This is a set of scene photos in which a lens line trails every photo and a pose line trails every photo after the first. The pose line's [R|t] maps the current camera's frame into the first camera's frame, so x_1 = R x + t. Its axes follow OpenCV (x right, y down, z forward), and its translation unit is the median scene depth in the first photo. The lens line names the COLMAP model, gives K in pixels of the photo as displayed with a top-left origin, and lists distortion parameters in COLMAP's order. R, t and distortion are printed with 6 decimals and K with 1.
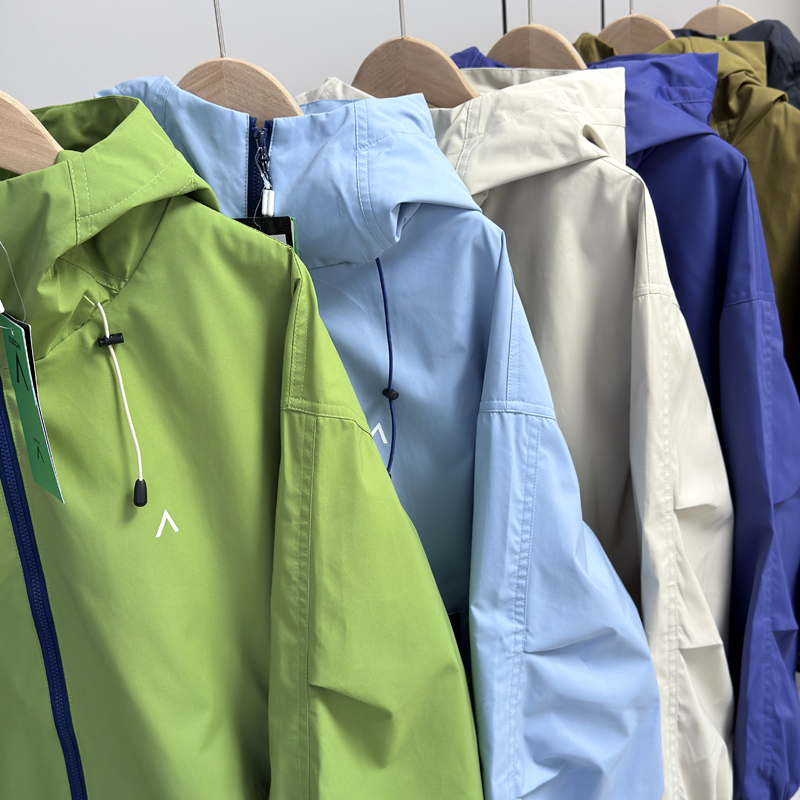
lens RADIAL K [[1171.1, 0, 399.2], [0, 1171.1, 408.2], [0, 0, 1]] dist [0.215511, -0.522197]
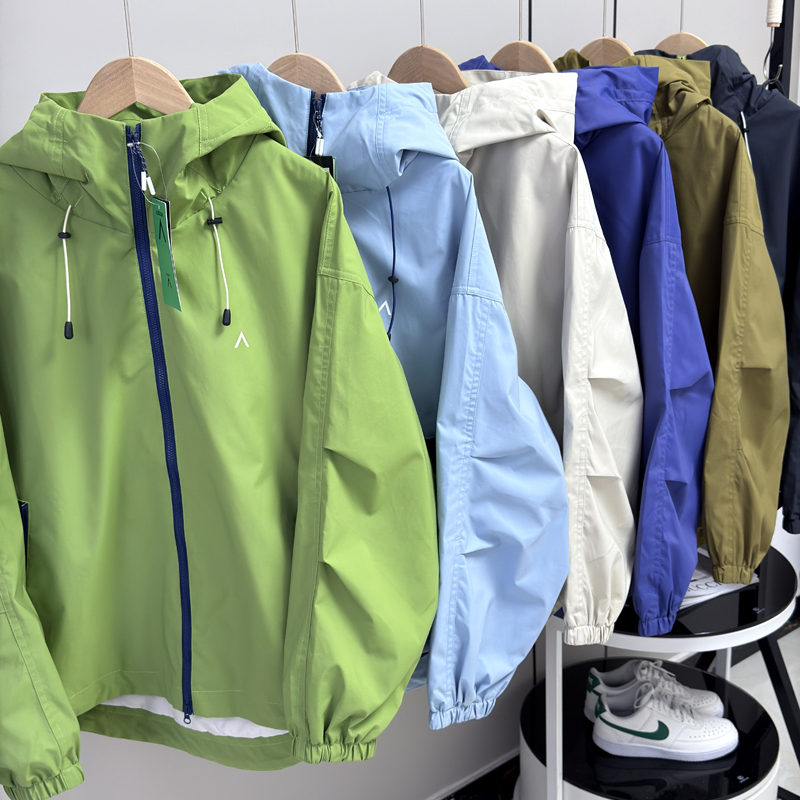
lens RADIAL K [[1148.5, 0, 400.0], [0, 1148.5, 400.0], [0, 0, 1]] dist [0.206823, -0.440202]
pose [[0.994794, 0.065005, -0.078476, 0.126631], [-0.065943, 0.997779, -0.009415, 0.154782], [0.077690, 0.014541, 0.996872, -0.475145]]
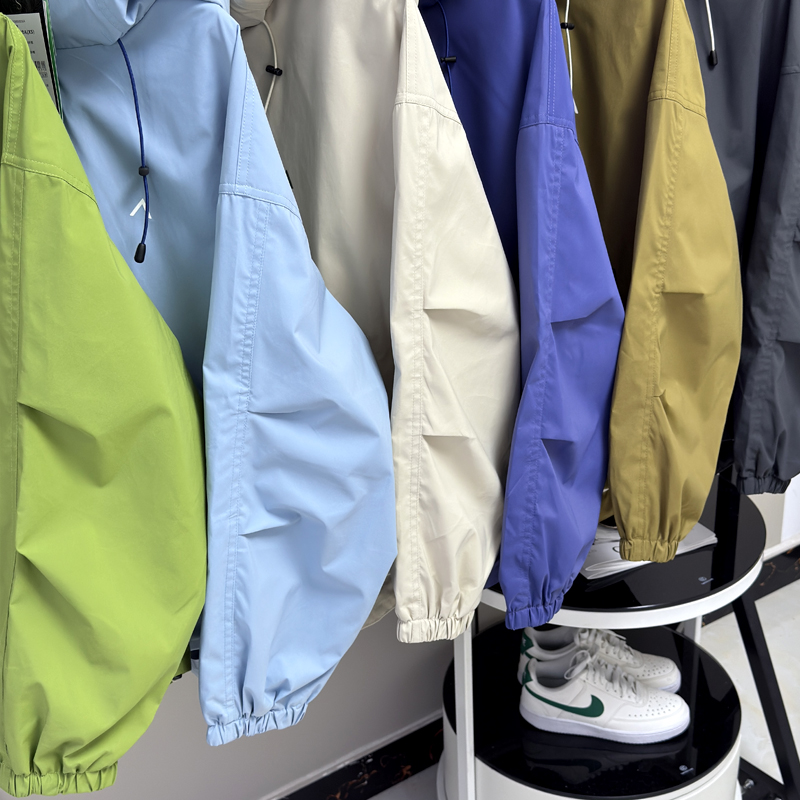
lens RADIAL K [[1171.1, 0, 399.2], [0, 1171.1, 408.2], [0, 0, 1]] dist [0.215511, -0.522197]
pose [[0.982338, 0.107533, -0.153132, 0.425726], [-0.091119, 0.989694, 0.110465, 0.064037], [0.163432, -0.094561, 0.982012, -0.096493]]
